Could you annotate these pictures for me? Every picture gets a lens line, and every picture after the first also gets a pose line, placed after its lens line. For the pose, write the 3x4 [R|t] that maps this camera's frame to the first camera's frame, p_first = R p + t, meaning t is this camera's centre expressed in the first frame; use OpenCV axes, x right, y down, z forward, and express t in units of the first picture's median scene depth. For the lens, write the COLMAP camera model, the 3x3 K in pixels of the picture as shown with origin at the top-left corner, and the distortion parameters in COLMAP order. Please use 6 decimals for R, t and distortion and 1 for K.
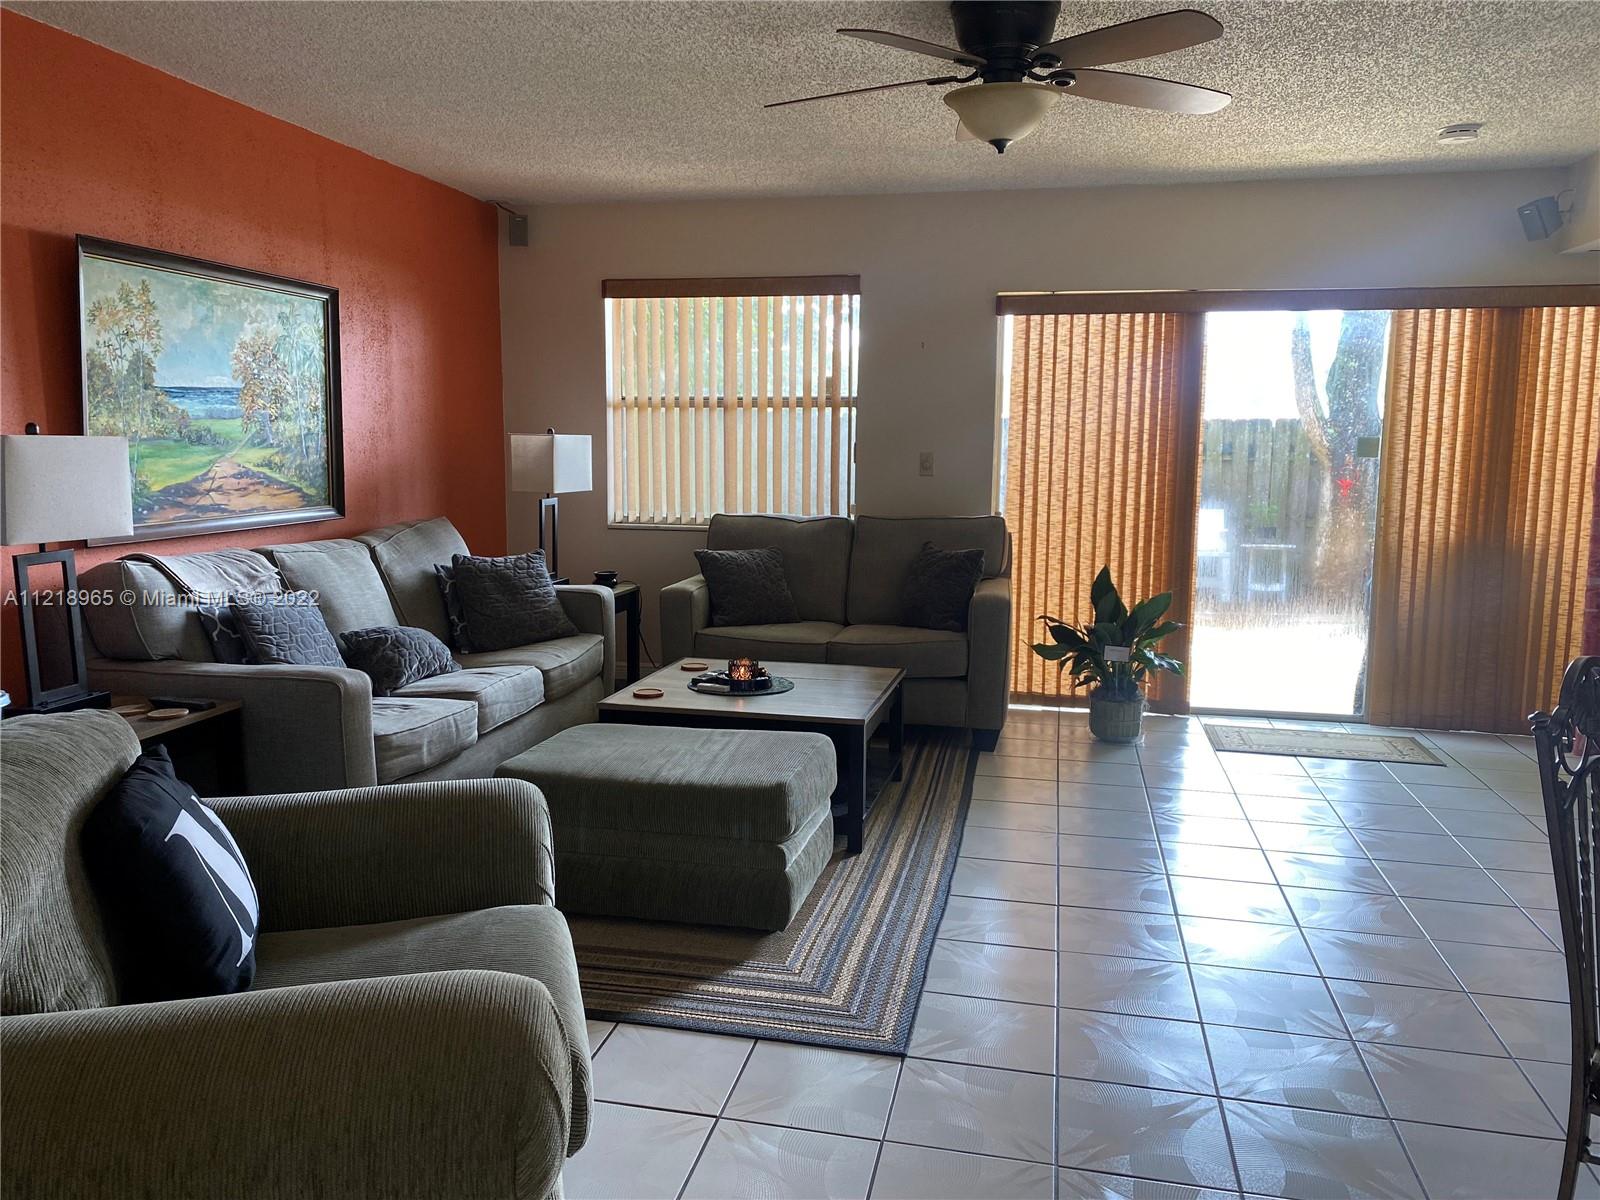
lens RADIAL K [[1237.4, 0, 752.2], [0, 1237.4, 612.1], [0, 0, 1]] dist [0.040595, -0.051649]
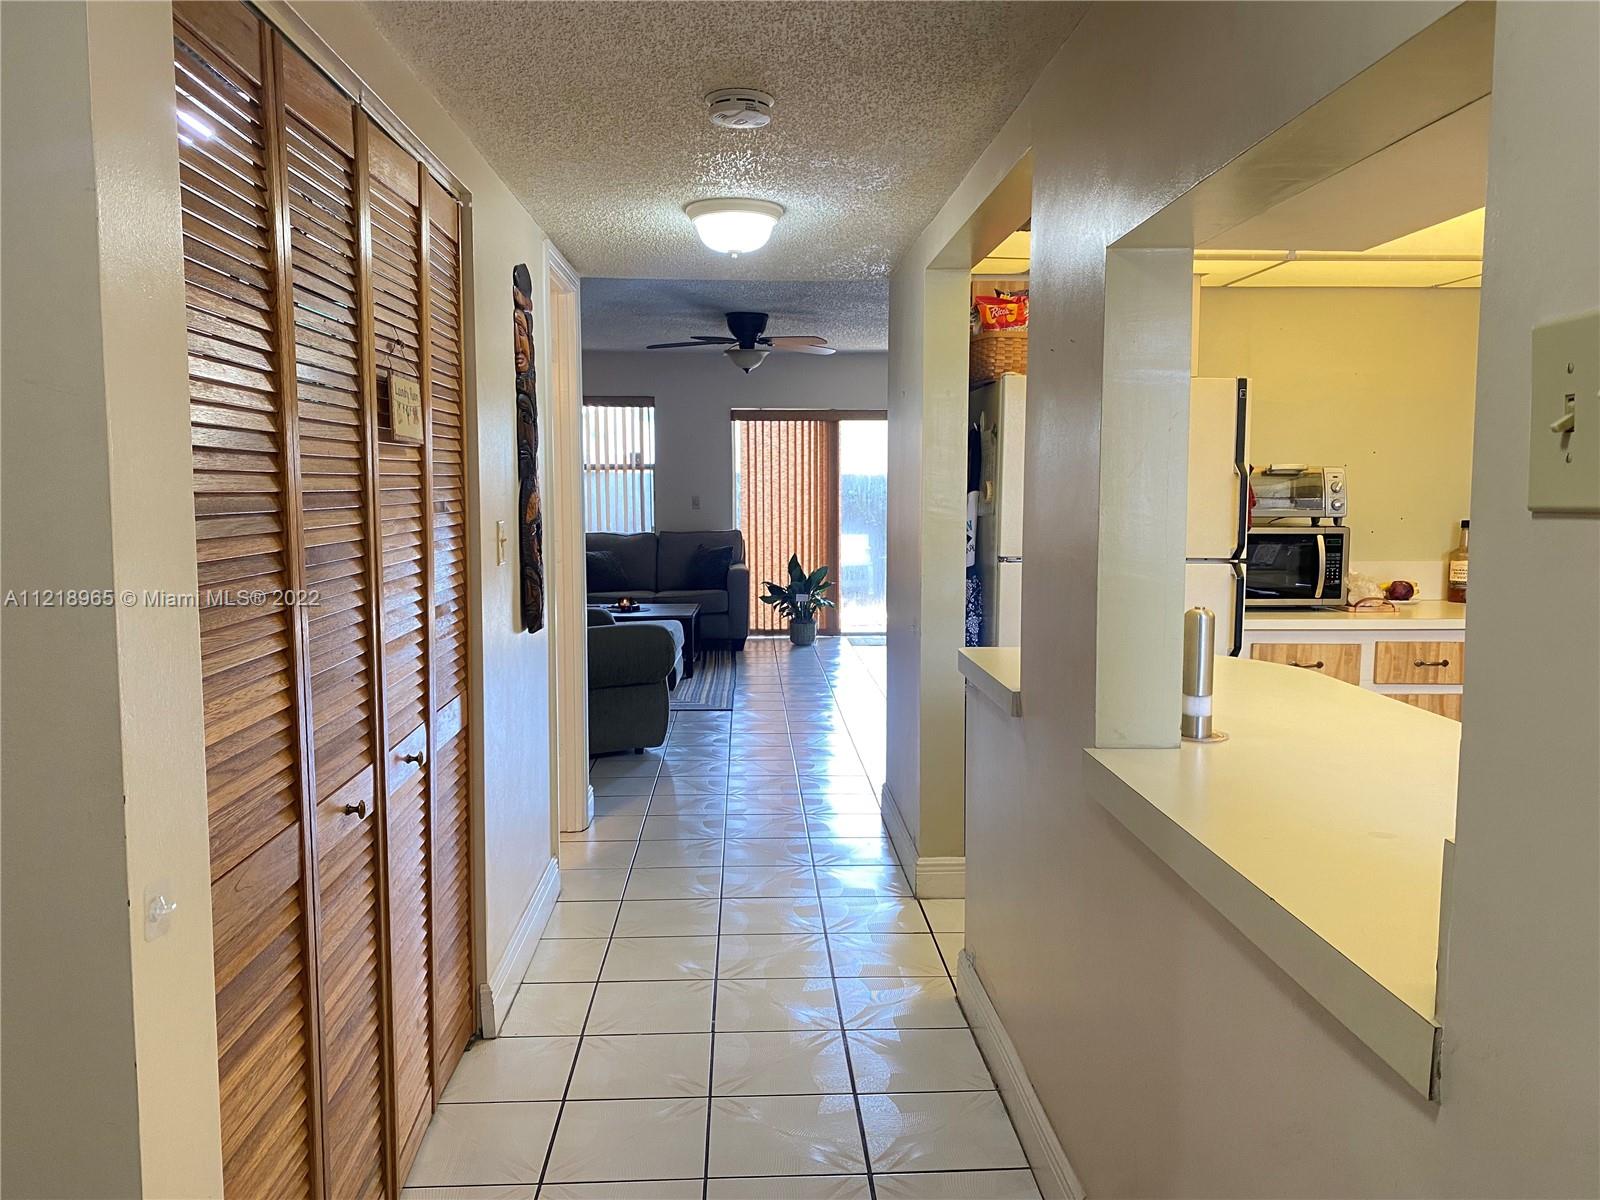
lens RADIAL K [[1237.4, 0, 800.0], [0, 1237.4, 600.3], [0, 0, 1]] dist [0.040595, -0.051649]
pose [[0.959744, -0.029527, 0.279321, -0.221706], [0.042432, 0.998288, -0.040264, 0.101656], [-0.277653, 0.050495, 0.959353, -0.758116]]
